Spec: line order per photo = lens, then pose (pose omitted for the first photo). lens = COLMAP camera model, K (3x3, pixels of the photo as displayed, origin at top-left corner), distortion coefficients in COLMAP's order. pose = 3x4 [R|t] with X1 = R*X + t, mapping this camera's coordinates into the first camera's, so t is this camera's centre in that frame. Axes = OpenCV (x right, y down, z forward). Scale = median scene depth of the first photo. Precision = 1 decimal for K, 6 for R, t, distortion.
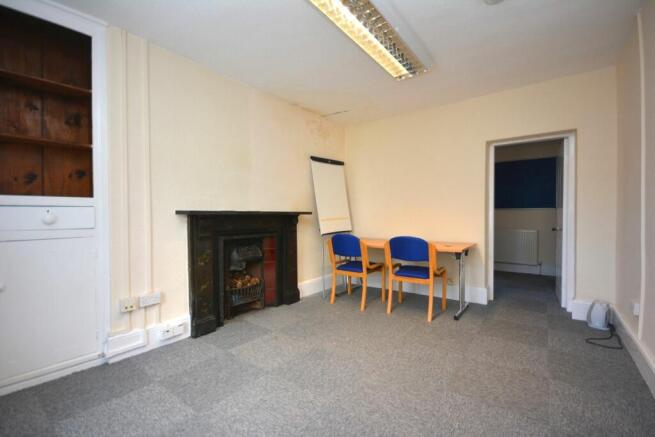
lens RADIAL K [[295.3, 0, 331.7], [0, 295.3, 217.1], [0, 0, 1]] dist [-0.000051, -0.000026]
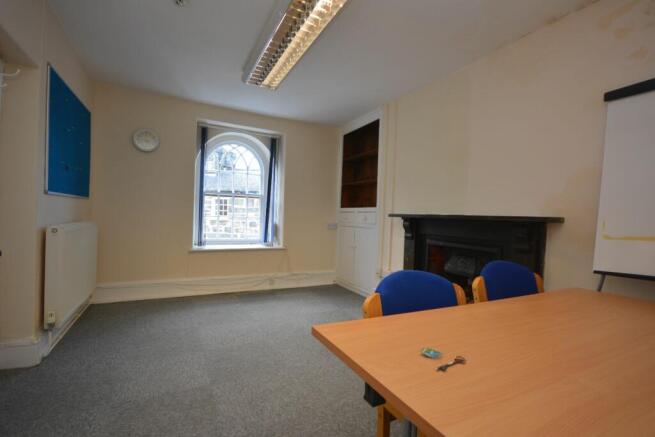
lens RADIAL K [[295.3, 0, 331.7], [0, 295.3, 217.1], [0, 0, 1]] dist [-0.000051, -0.000026]
pose [[-0.458047, -0.003241, -0.888922, 0.792280], [-0.037513, 0.999173, 0.015686, -0.018477], [0.888136, 0.040531, -0.457790, 1.301553]]
